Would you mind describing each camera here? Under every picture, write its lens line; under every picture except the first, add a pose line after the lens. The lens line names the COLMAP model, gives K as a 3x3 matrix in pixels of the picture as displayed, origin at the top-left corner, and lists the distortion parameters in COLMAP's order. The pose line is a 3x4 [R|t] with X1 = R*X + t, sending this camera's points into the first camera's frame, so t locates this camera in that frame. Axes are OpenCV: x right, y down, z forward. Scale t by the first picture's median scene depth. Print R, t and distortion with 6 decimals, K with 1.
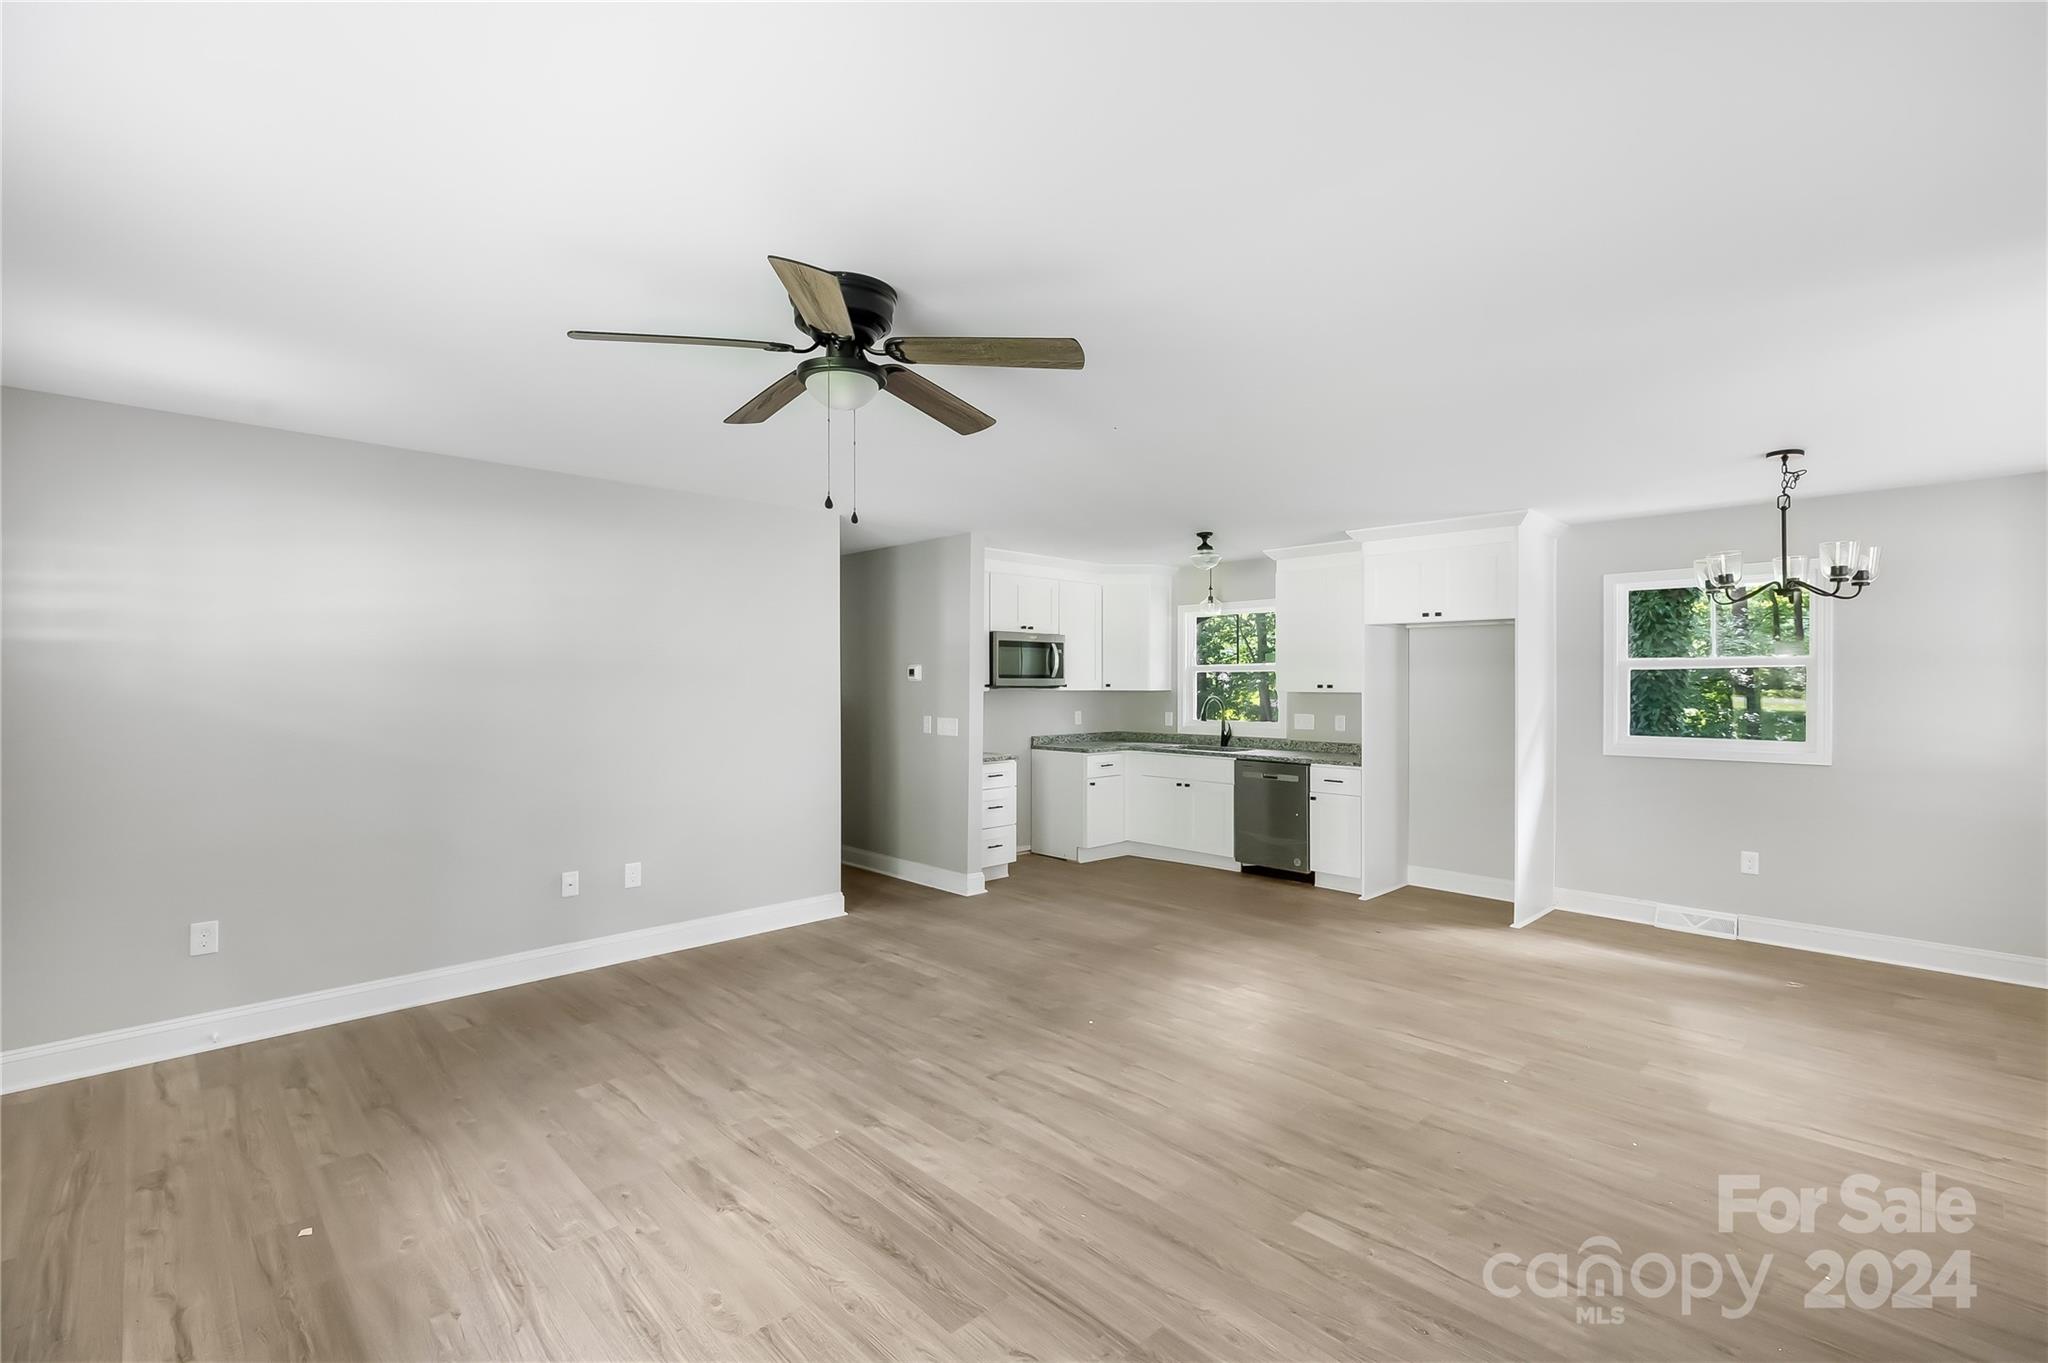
lens RADIAL K [[907.0, 0, 1022.3], [0, 907.0, 676.8], [0, 0, 1]] dist [0.003537, 0.000114]
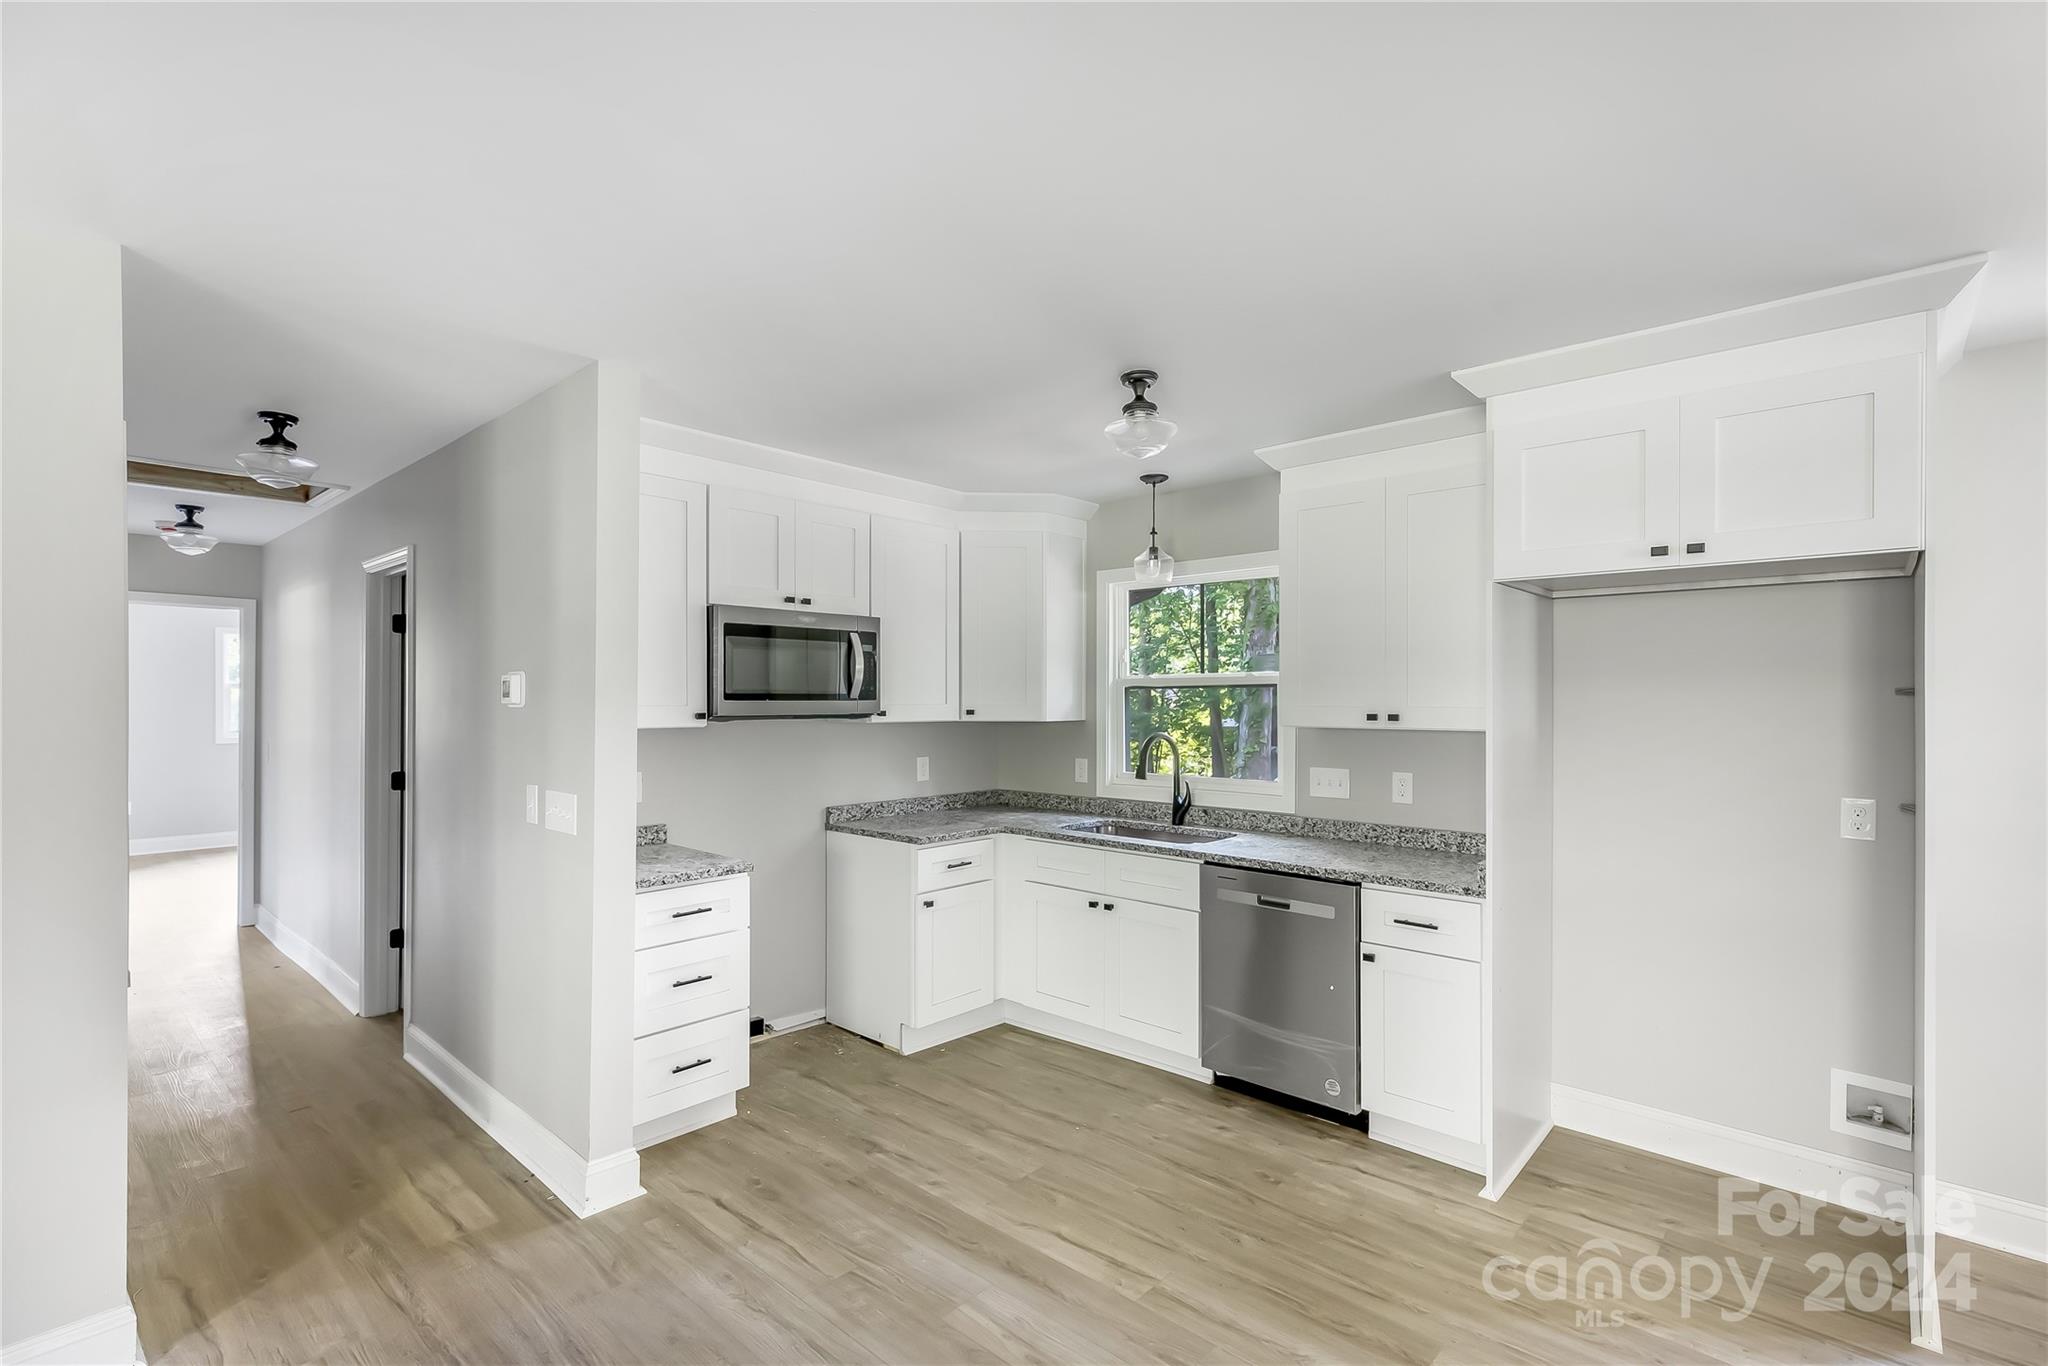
lens RADIAL K [[930.2, 0, 1026.8], [0, 930.2, 691.5], [0, 0, 1]] dist [0.004302, 0.000157]
pose [[0.997795, 0.000682, 0.066370, 0.102677], [-0.000483, 0.999995, -0.003017, -0.001606], [-0.066372, 0.002979, 0.997790, 0.486607]]
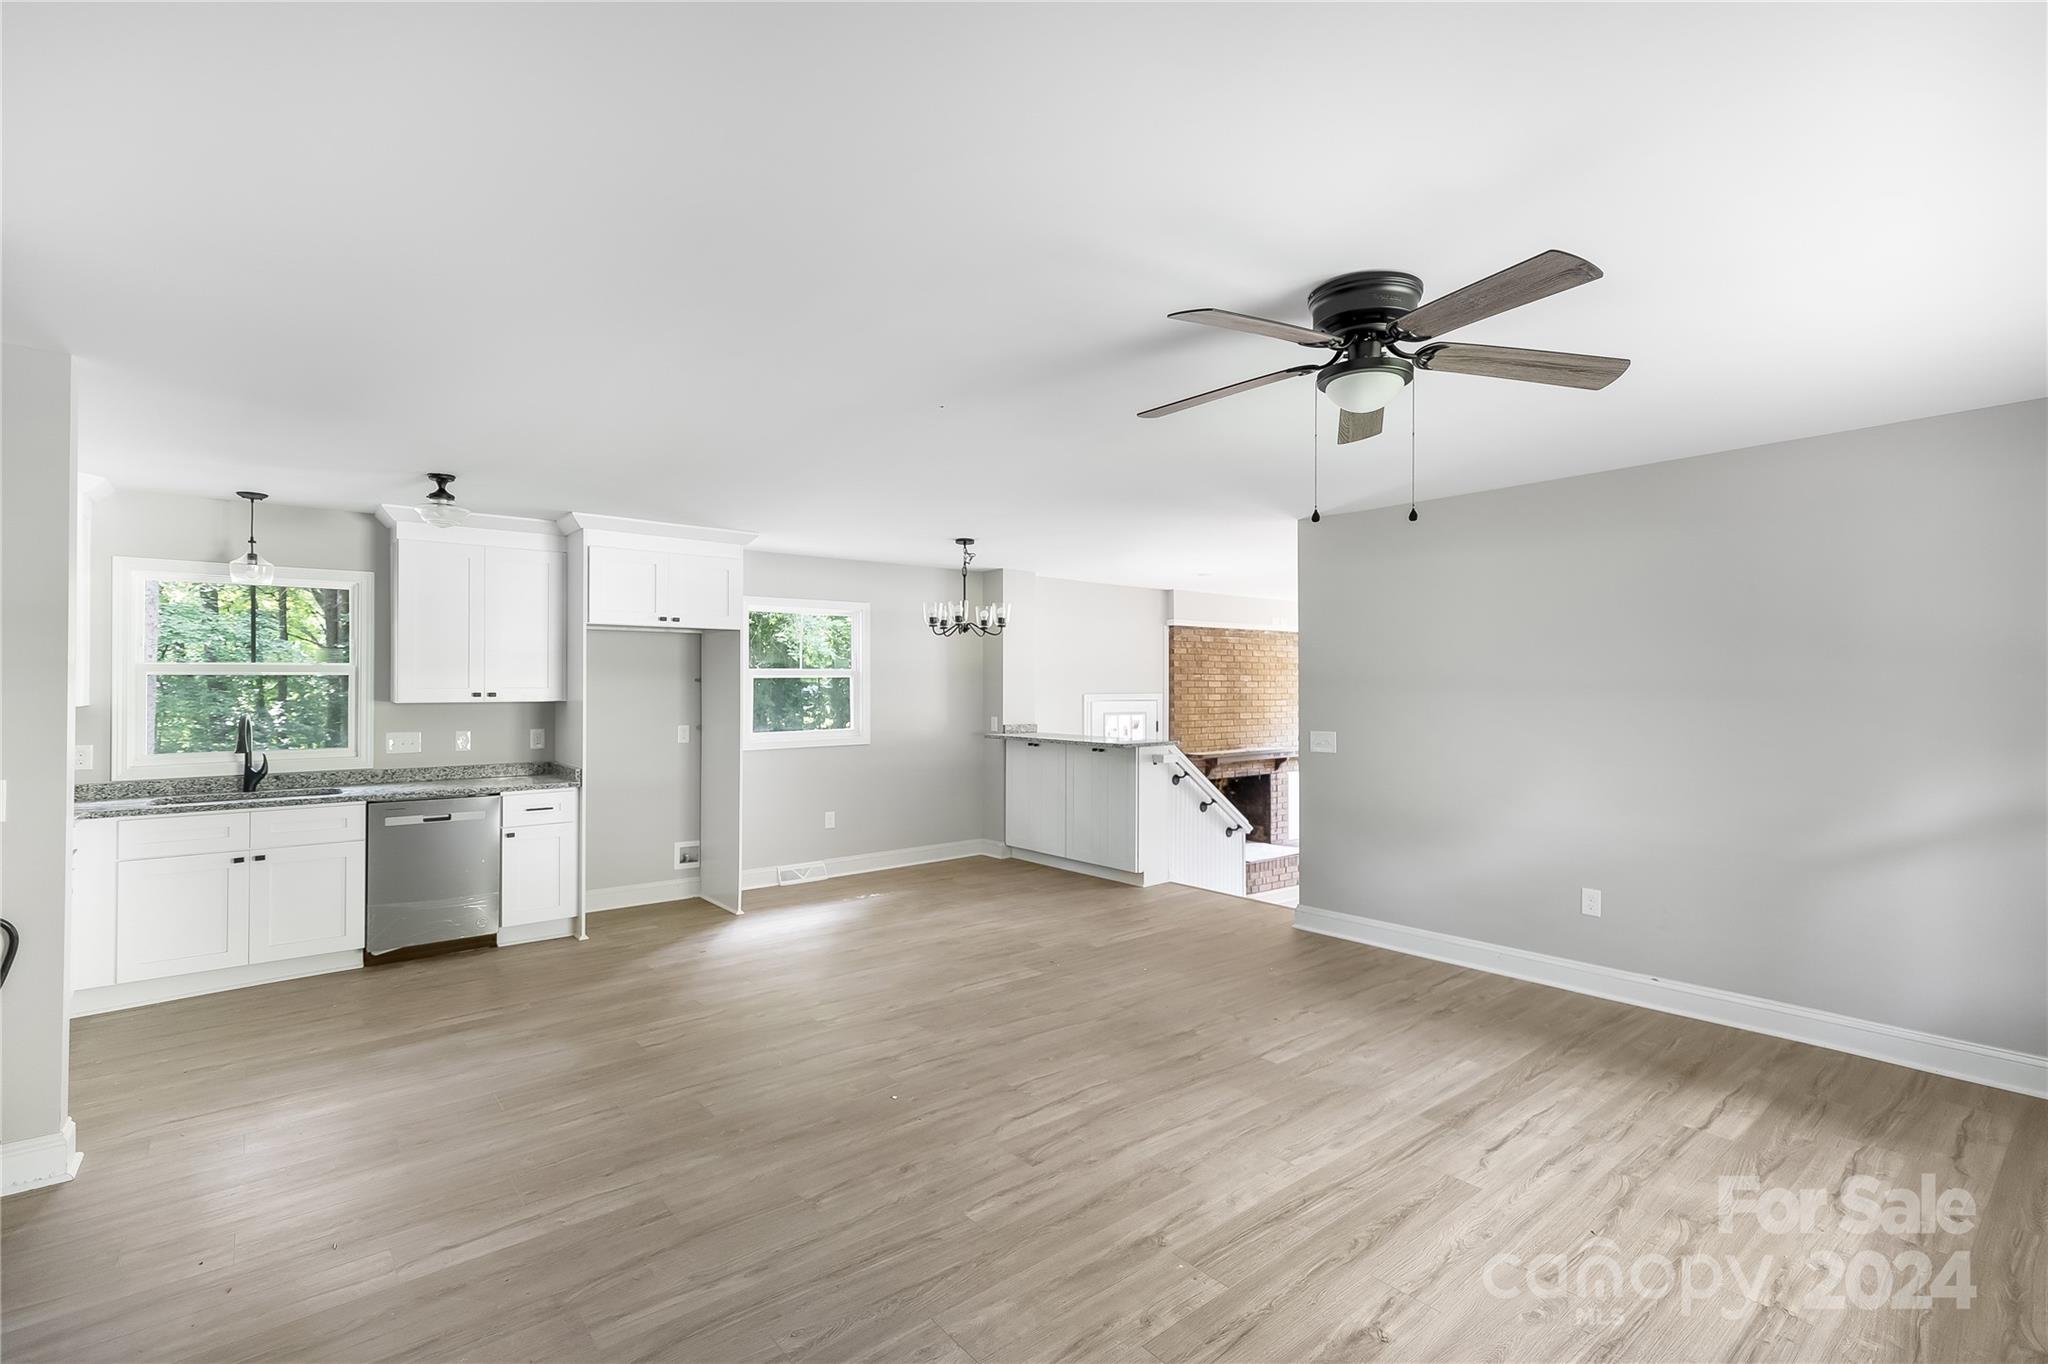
lens RADIAL K [[930.2, 0, 1026.8], [0, 930.2, 690.5], [0, 0, 1]] dist [0.004302, 0.000157]
pose [[0.086650, -0.008073, 0.996206, -0.416833], [-0.004032, 0.999956, 0.008454, -0.001857], [-0.996231, -0.004750, 0.086614, 0.436857]]
